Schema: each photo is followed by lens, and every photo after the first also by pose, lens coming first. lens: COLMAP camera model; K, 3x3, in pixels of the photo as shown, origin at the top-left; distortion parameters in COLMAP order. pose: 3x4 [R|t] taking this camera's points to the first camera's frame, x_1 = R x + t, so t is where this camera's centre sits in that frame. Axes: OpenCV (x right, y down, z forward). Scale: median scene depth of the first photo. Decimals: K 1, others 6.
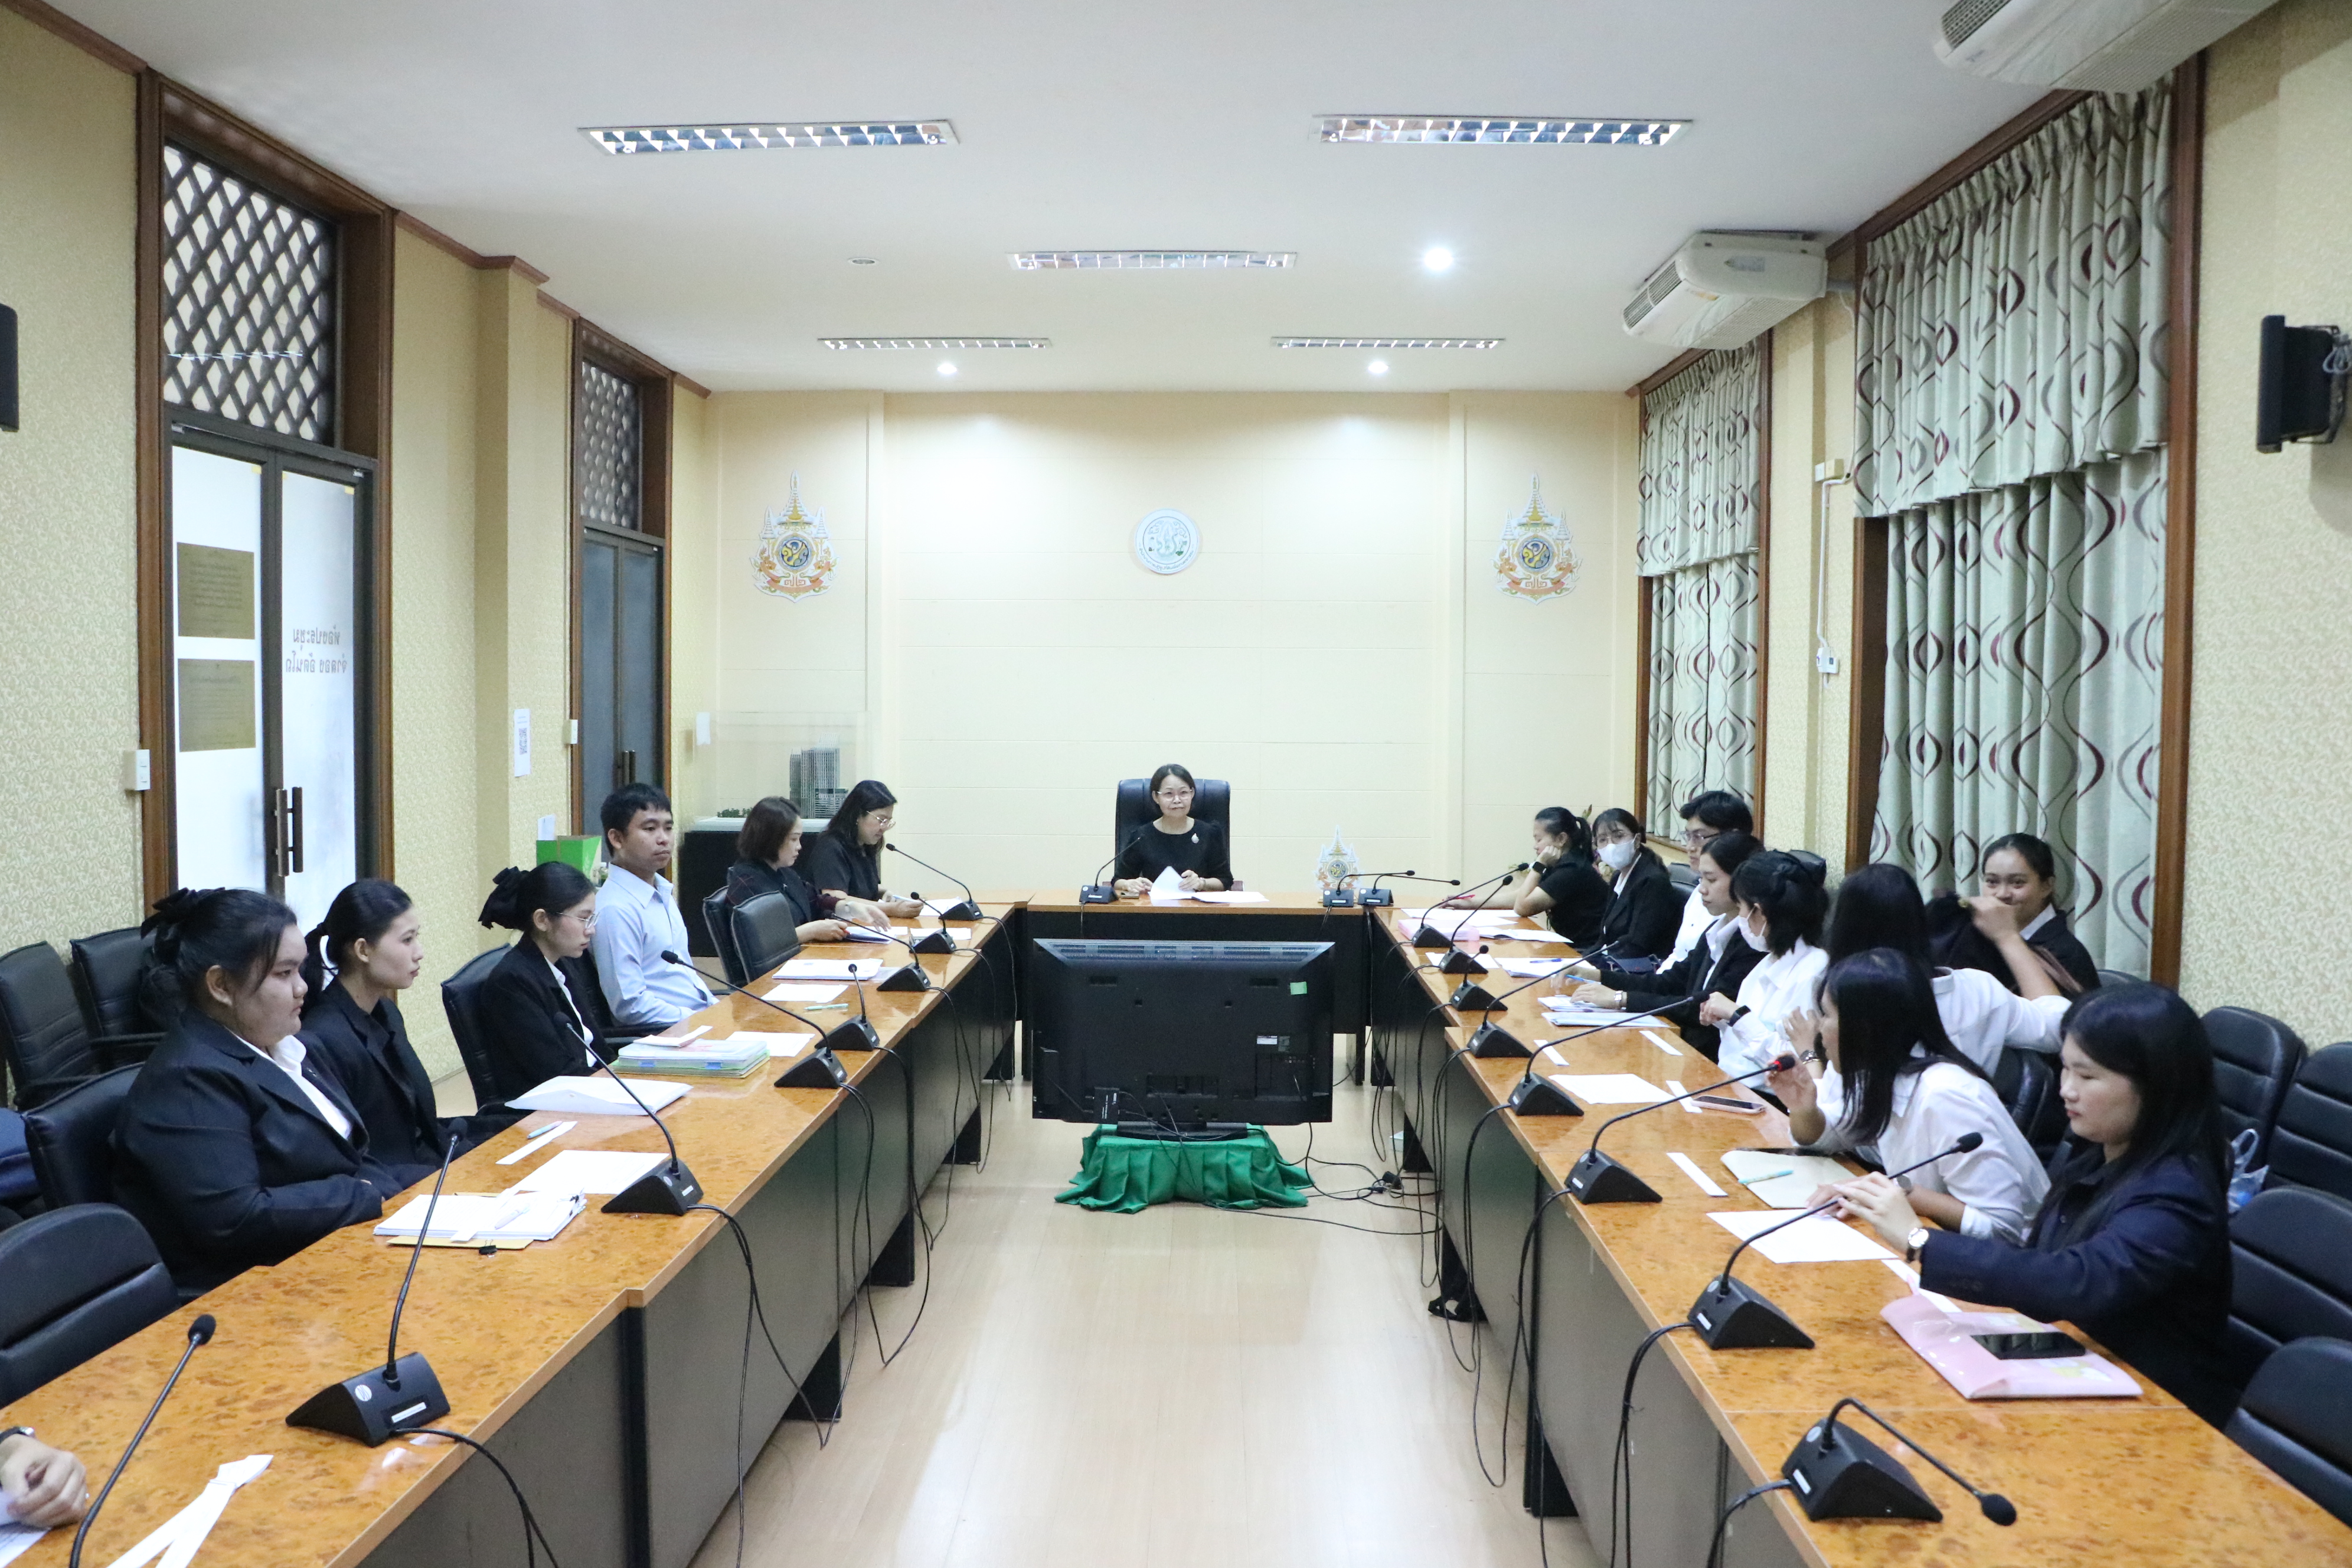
lens RADIAL K [[1991.6, 0, 1176.0], [0, 1991.6, 784.0], [0, 0, 1]] dist [0.002289, 0.000308]
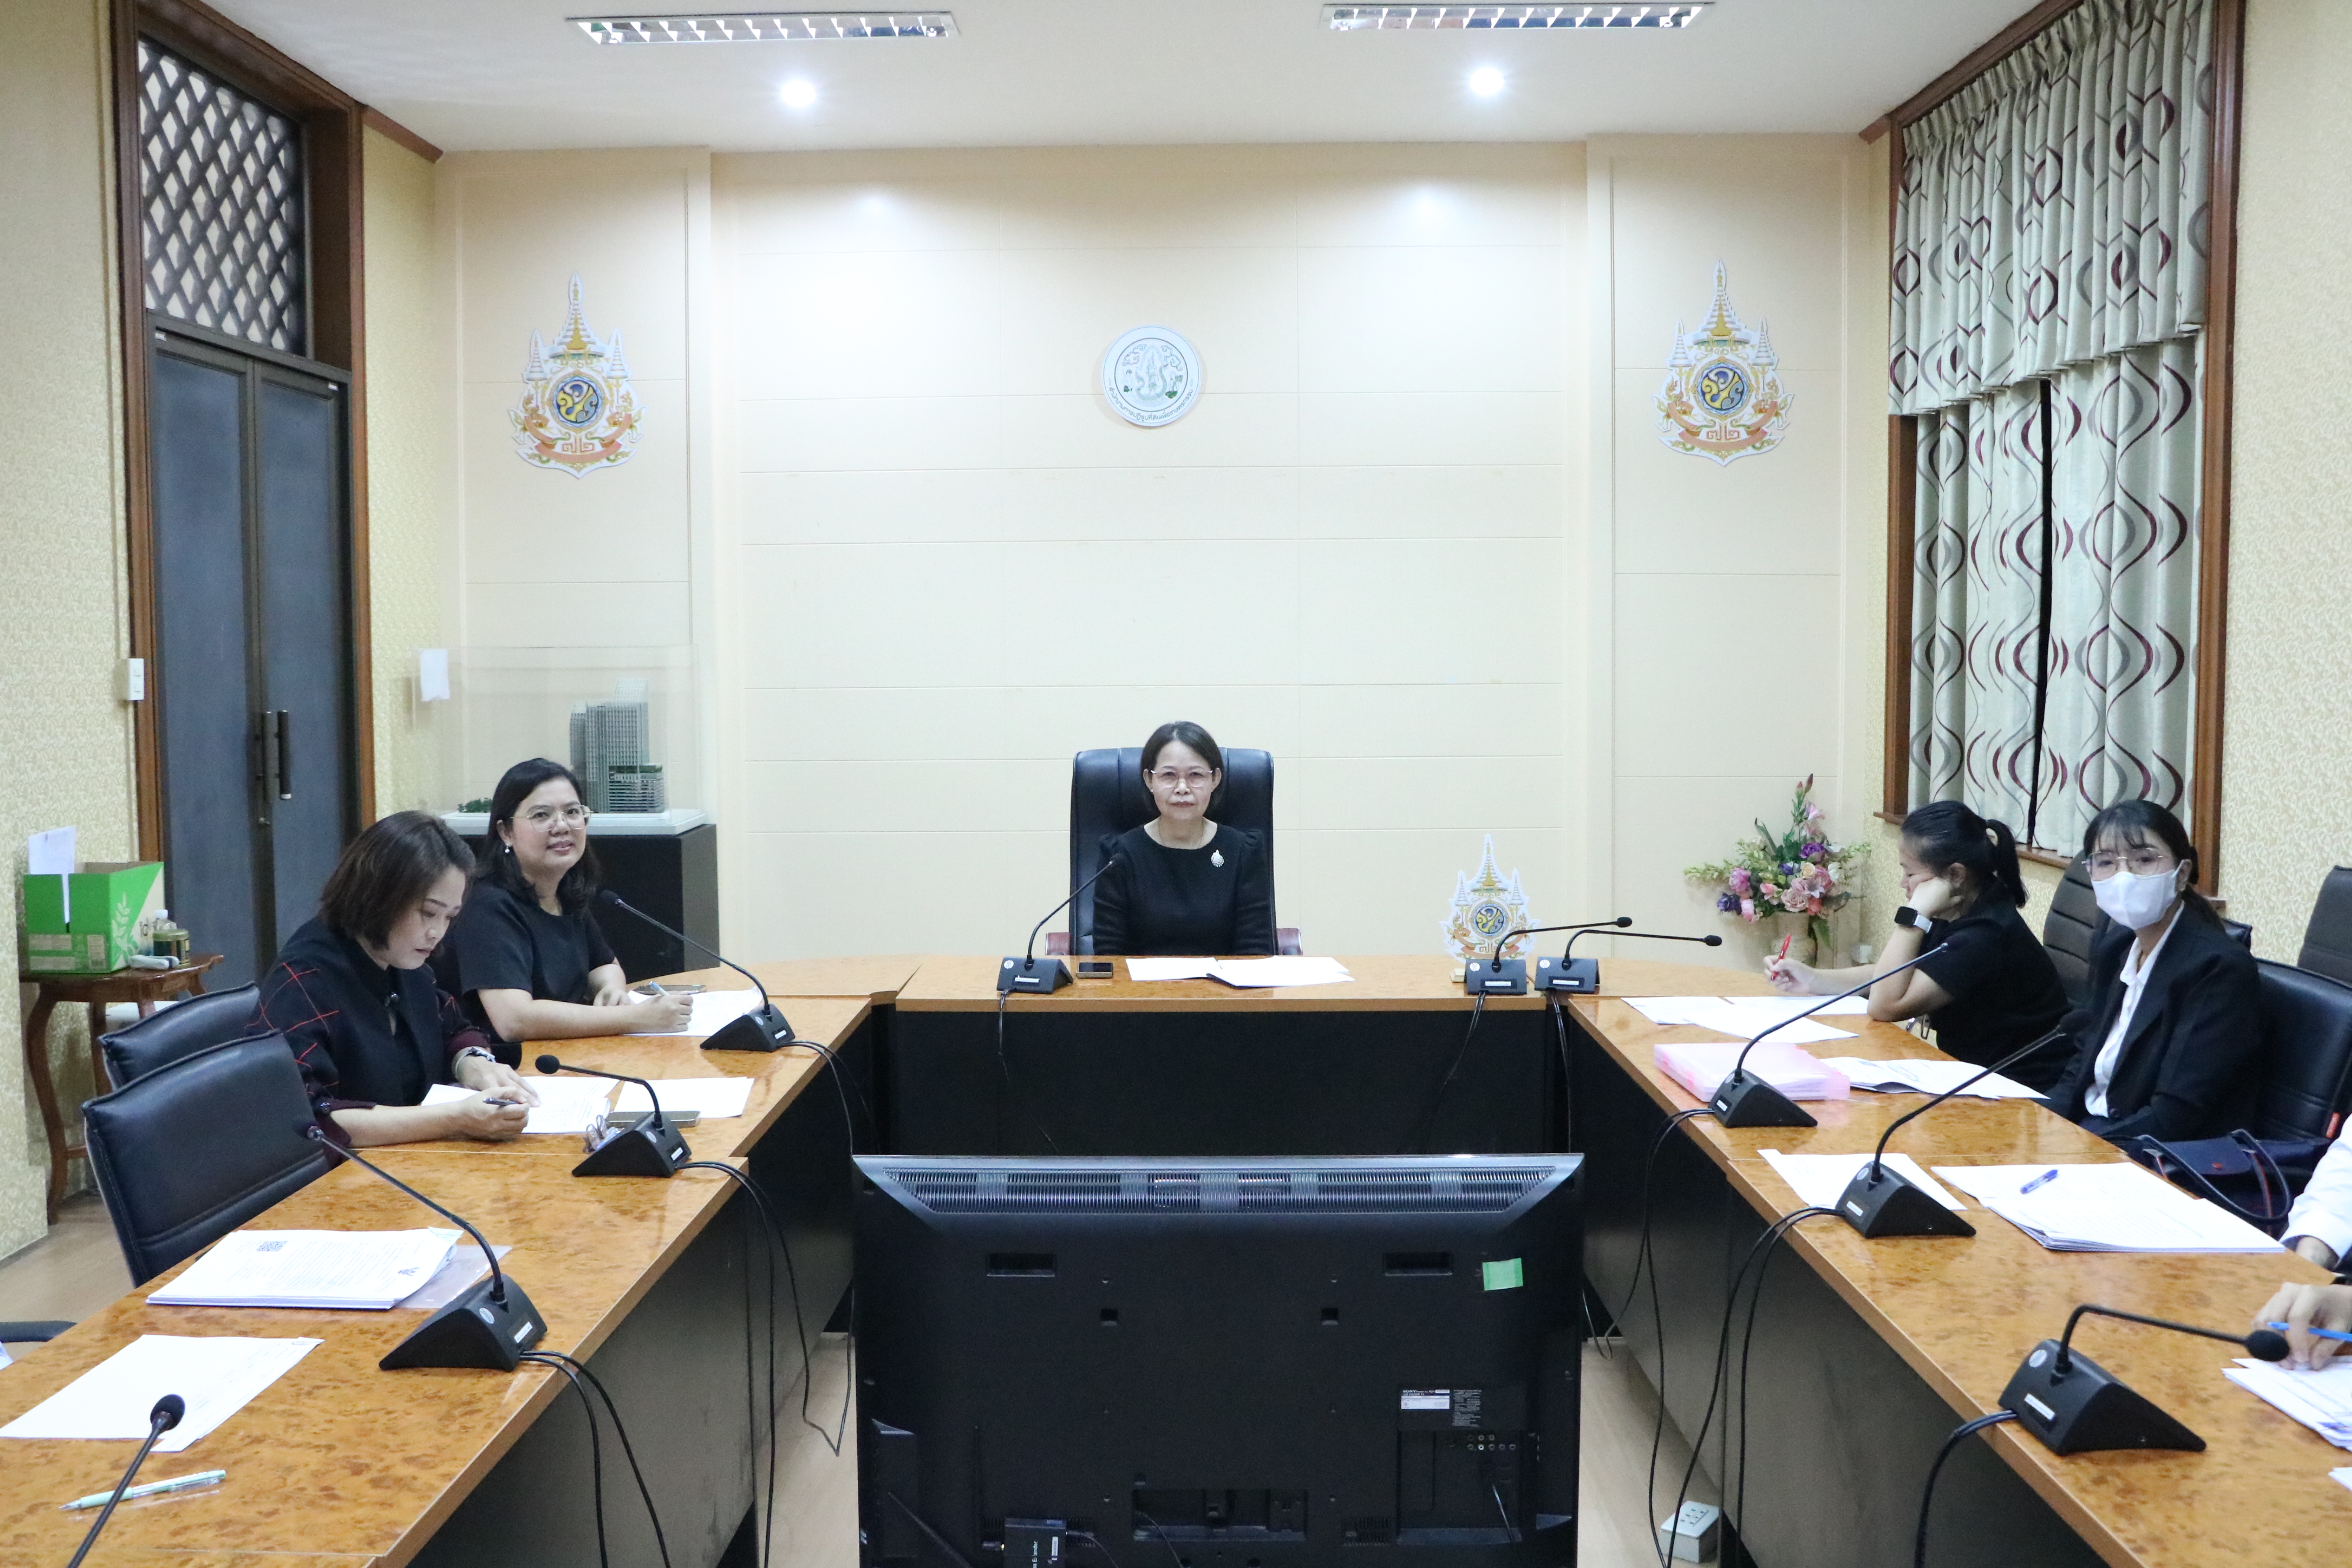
lens RADIAL K [[2396.7, 0, 1176.0], [0, 2396.7, 784.0], [0, 0, 1]] dist [-0.008757, -0.002716]
pose [[0.999895, -0.013353, 0.005549, -0.003073], [0.013253, 0.999754, 0.017794, -0.003336], [-0.005785, -0.017718, 0.999826, 0.243081]]
